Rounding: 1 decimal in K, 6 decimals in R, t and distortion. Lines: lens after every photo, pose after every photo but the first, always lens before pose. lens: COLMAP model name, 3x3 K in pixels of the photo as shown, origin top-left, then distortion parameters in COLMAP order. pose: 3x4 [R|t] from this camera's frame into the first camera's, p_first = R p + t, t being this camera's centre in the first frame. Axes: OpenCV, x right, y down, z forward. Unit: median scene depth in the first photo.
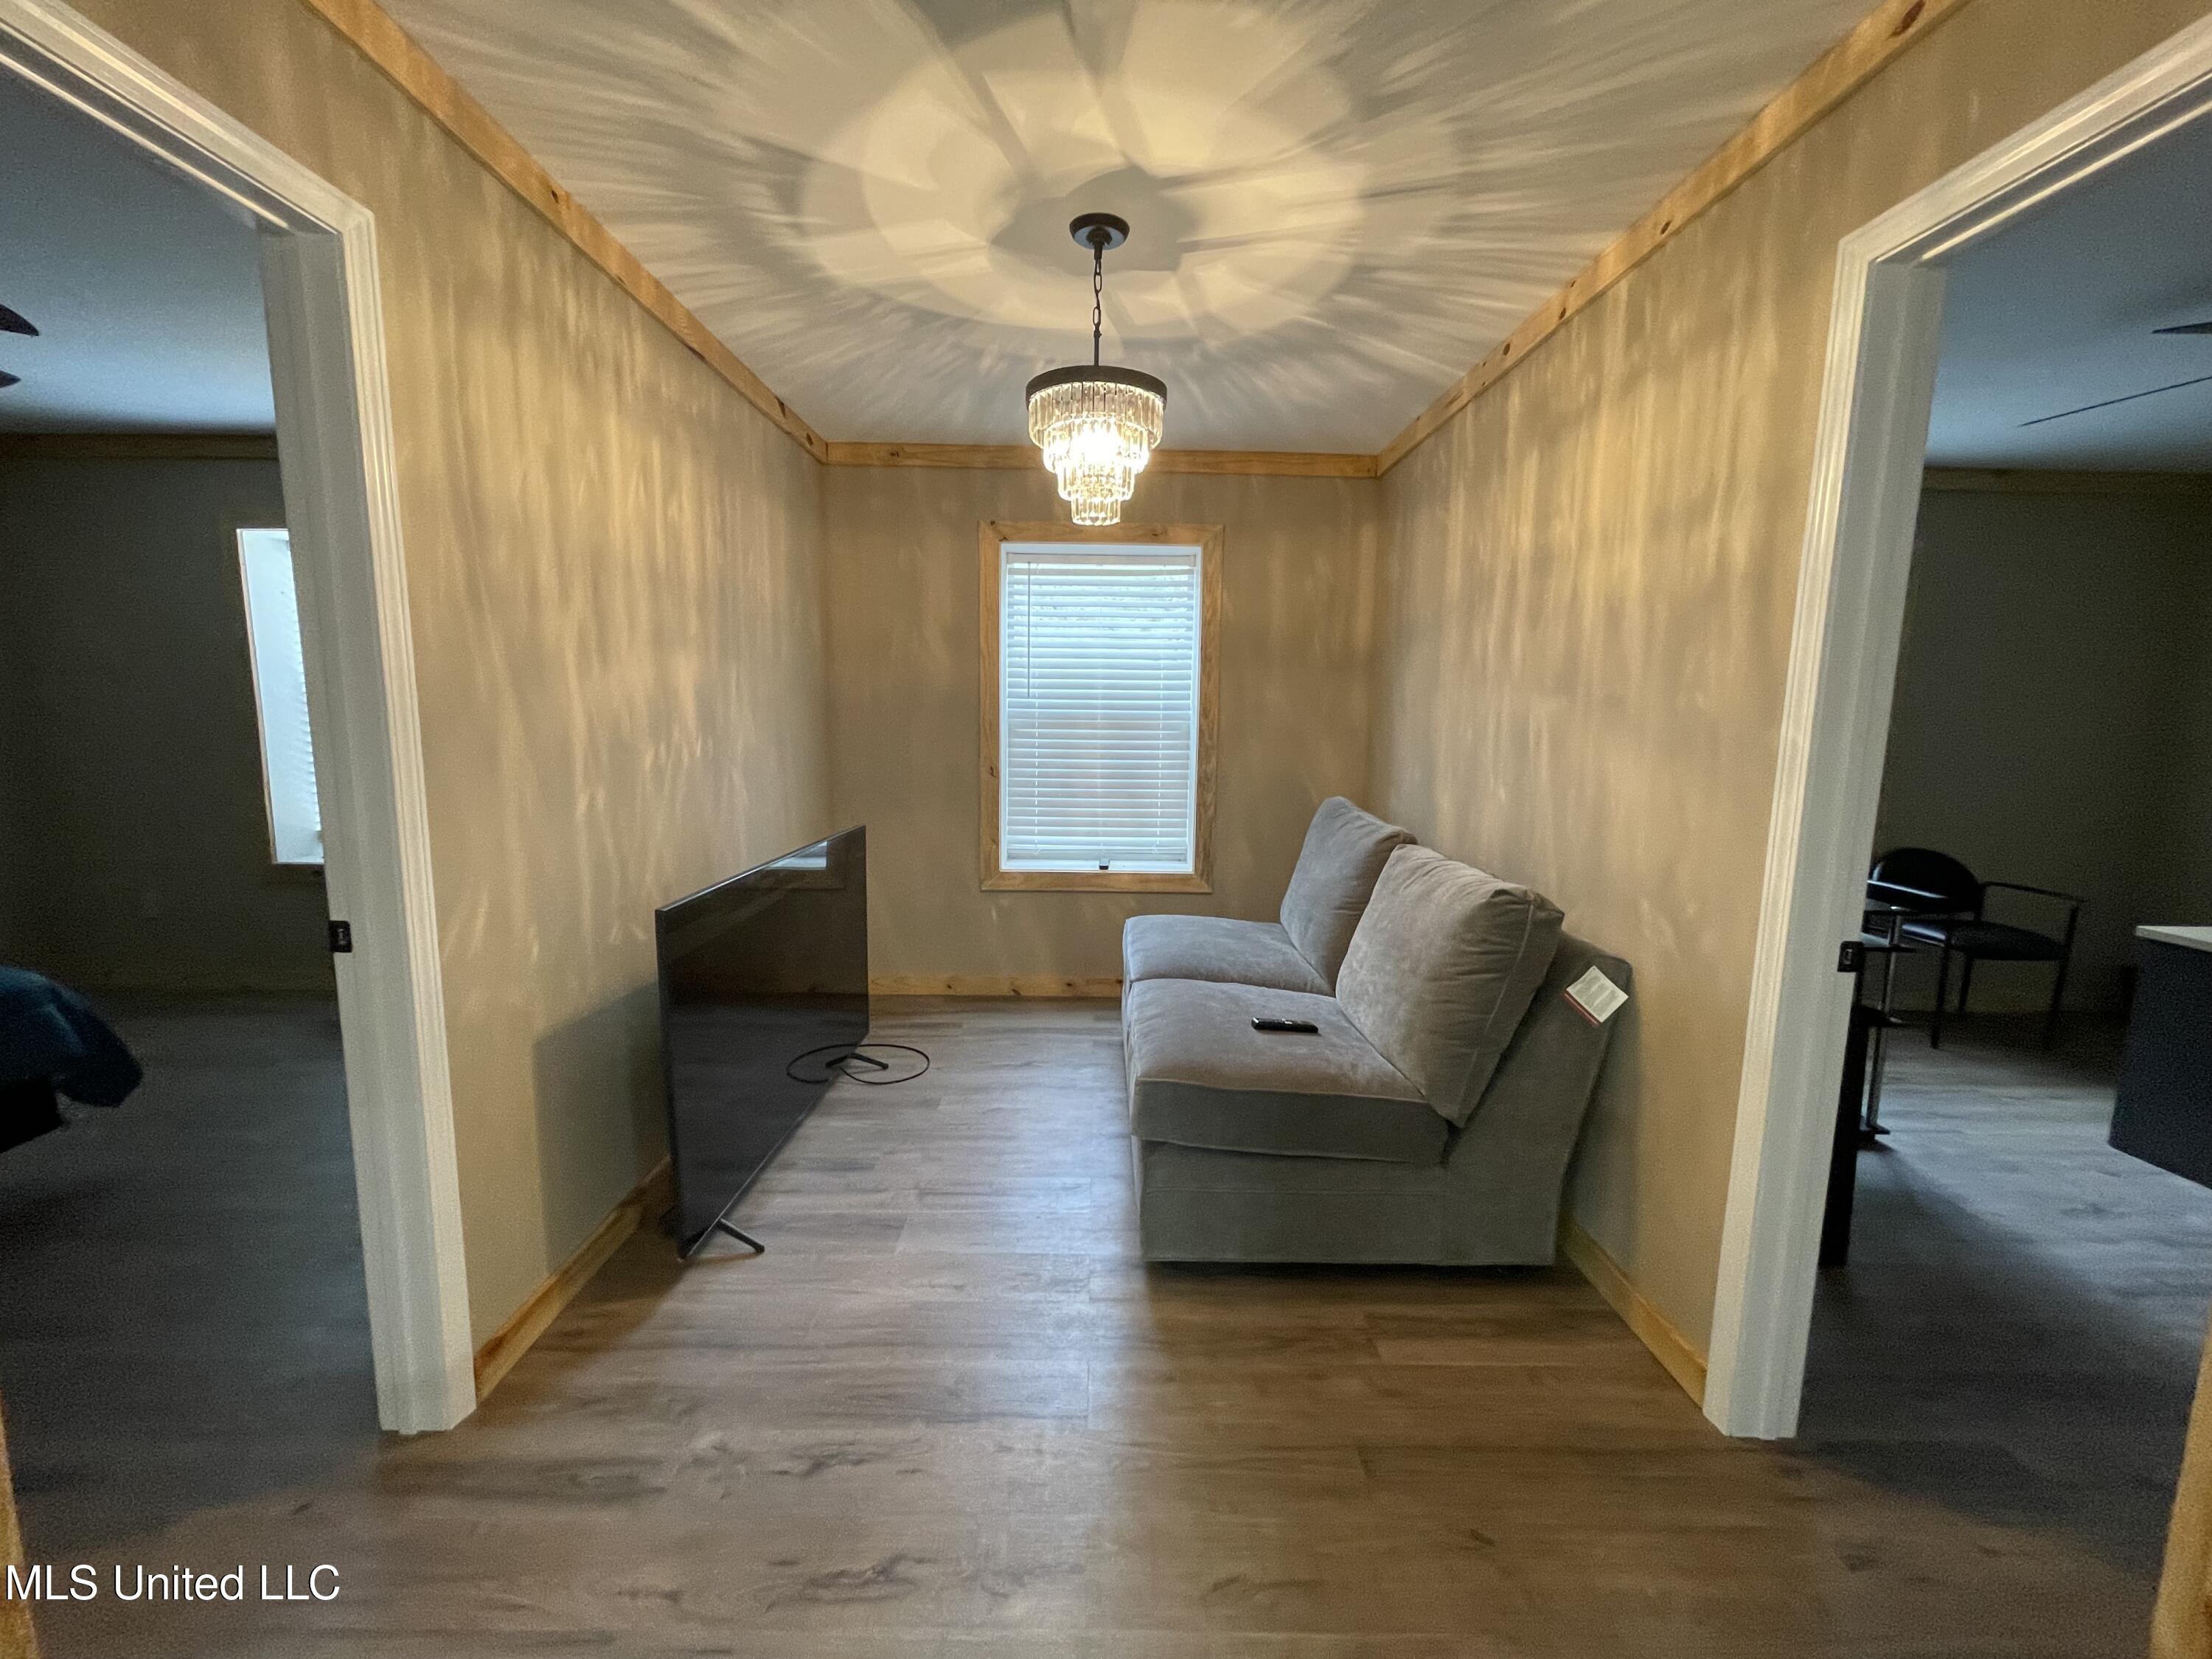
lens RADIAL K [[890.4, 0, 1108.0], [0, 890.4, 824.3], [0, 0, 1]] dist [0.000323, -0.000332]
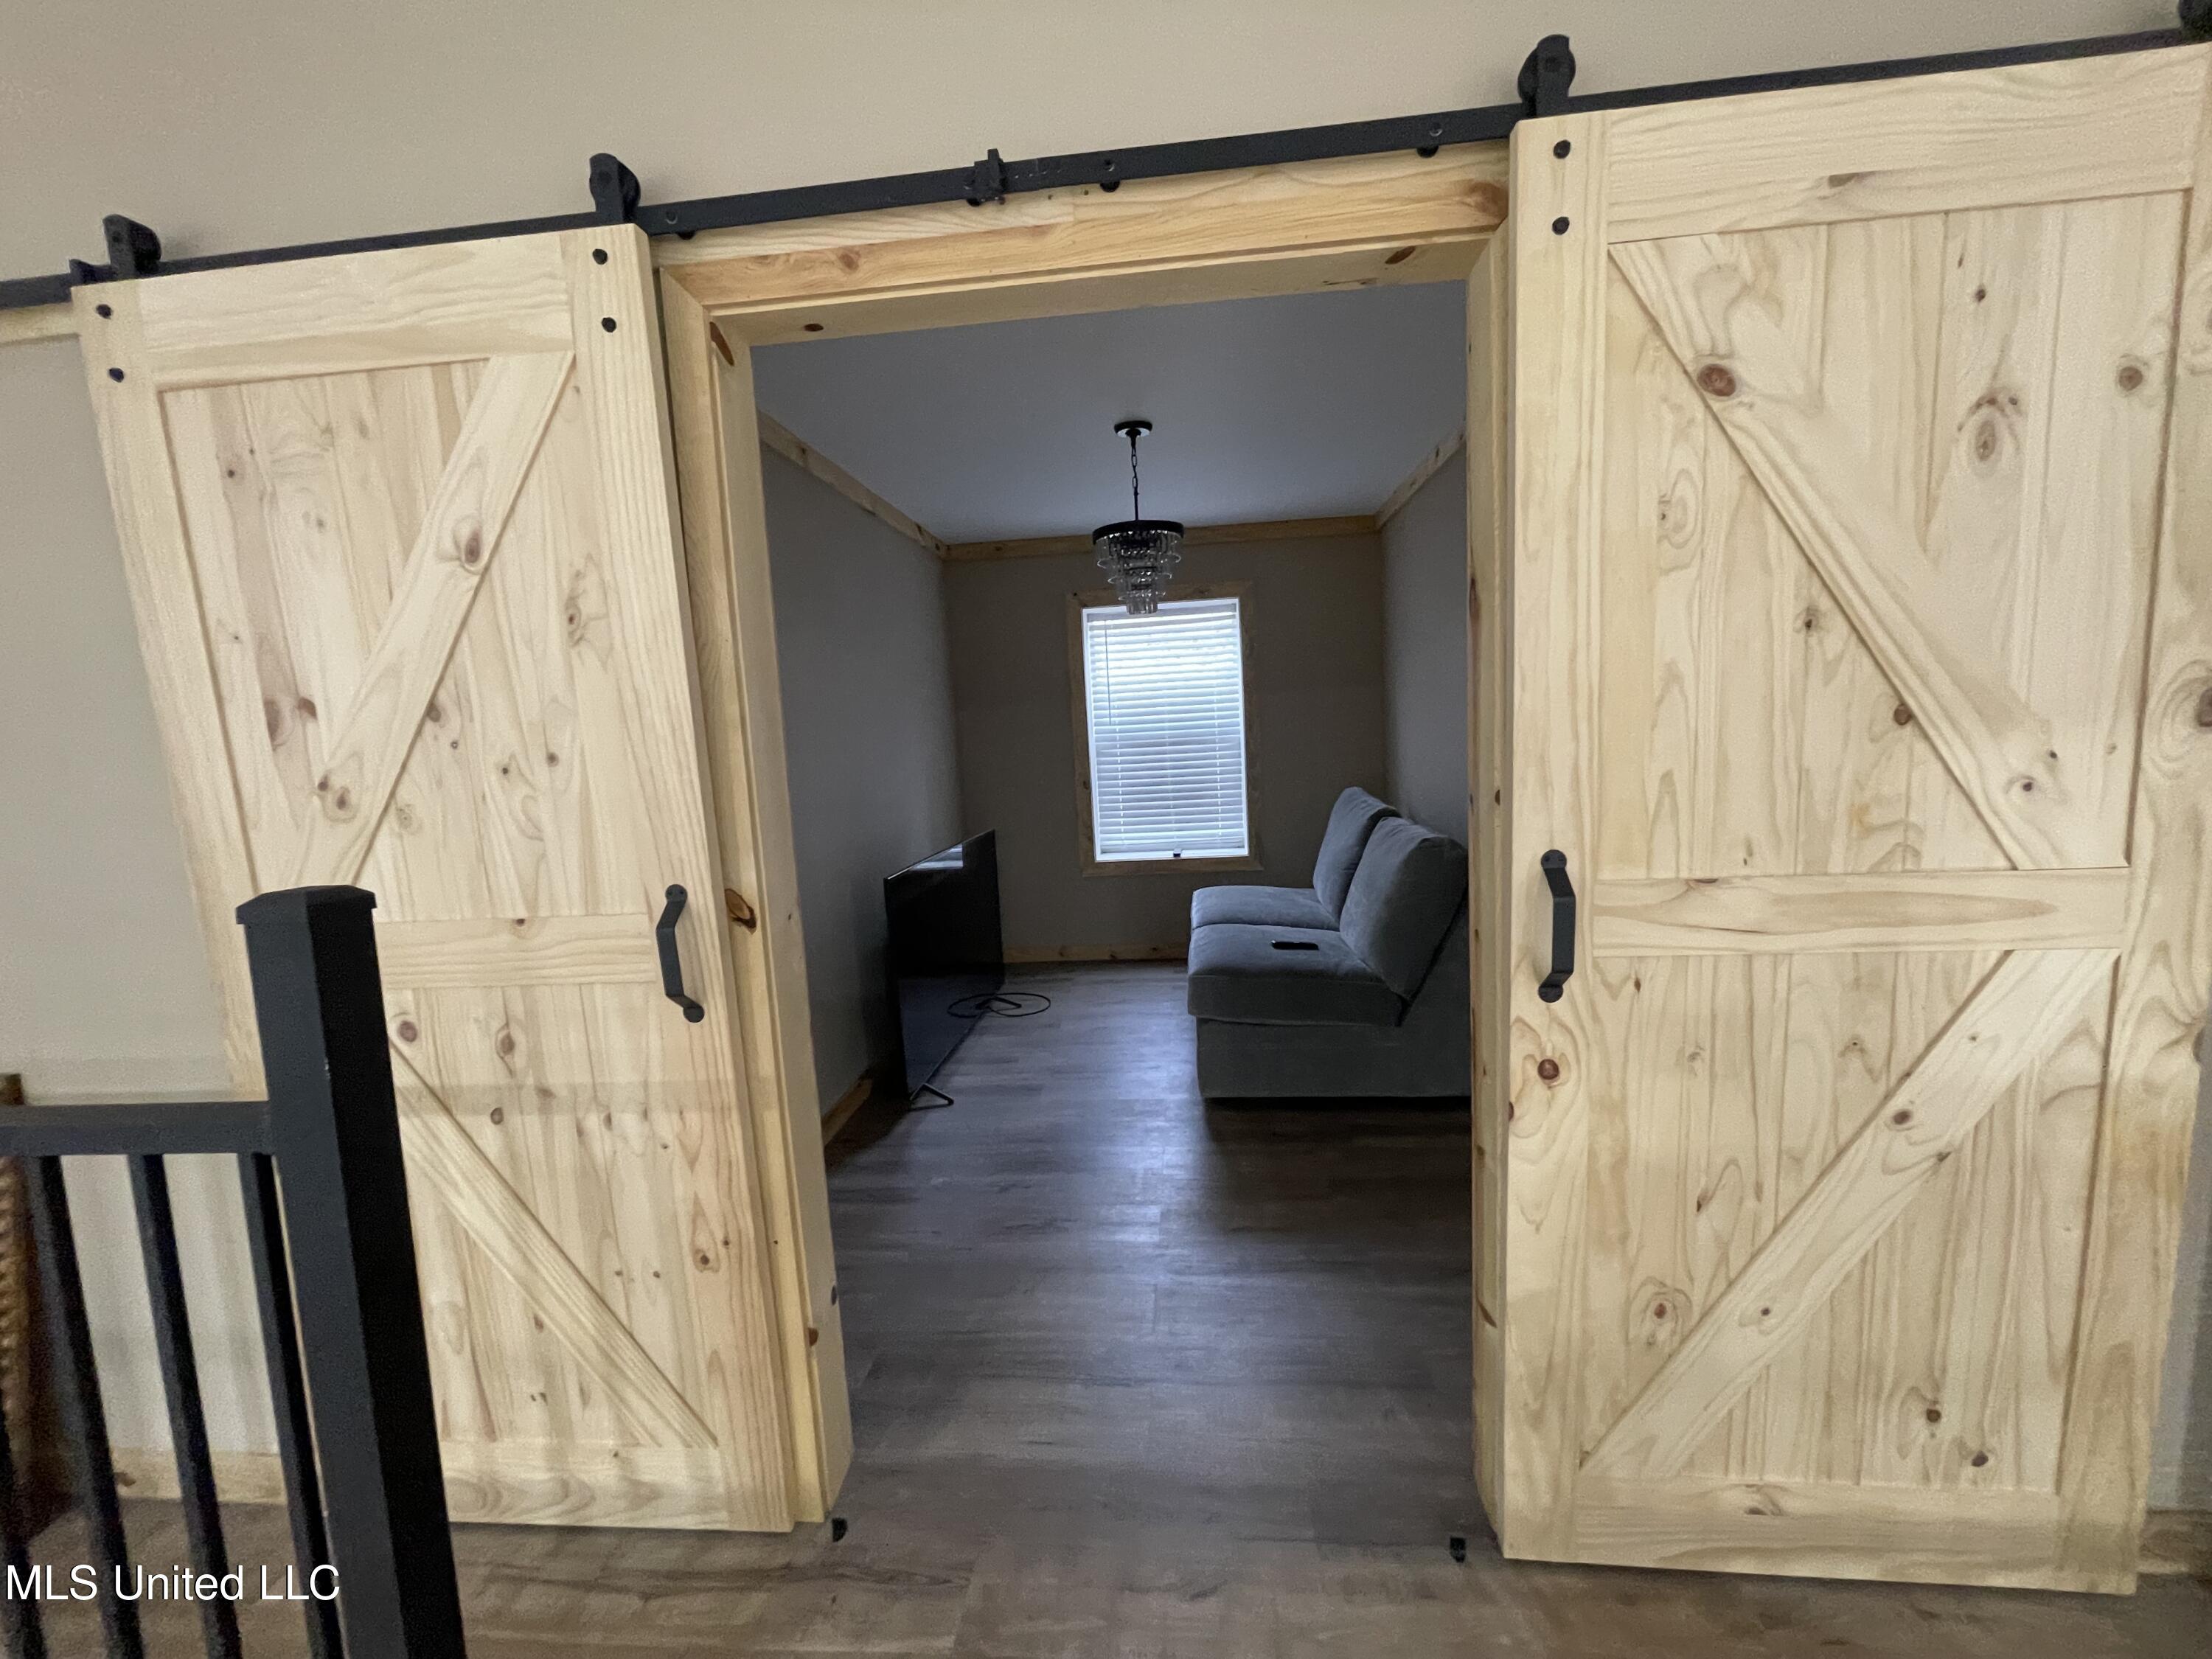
lens RADIAL K [[890.4, 0, 1108.0], [0, 890.4, 824.3], [0, 0, 1]] dist [0.000323, -0.000332]
pose [[0.992264, -0.057558, -0.109997, 0.059423], [0.055639, 0.998242, -0.020437, 0.037568], [0.110979, 0.014159, 0.993722, -0.402833]]
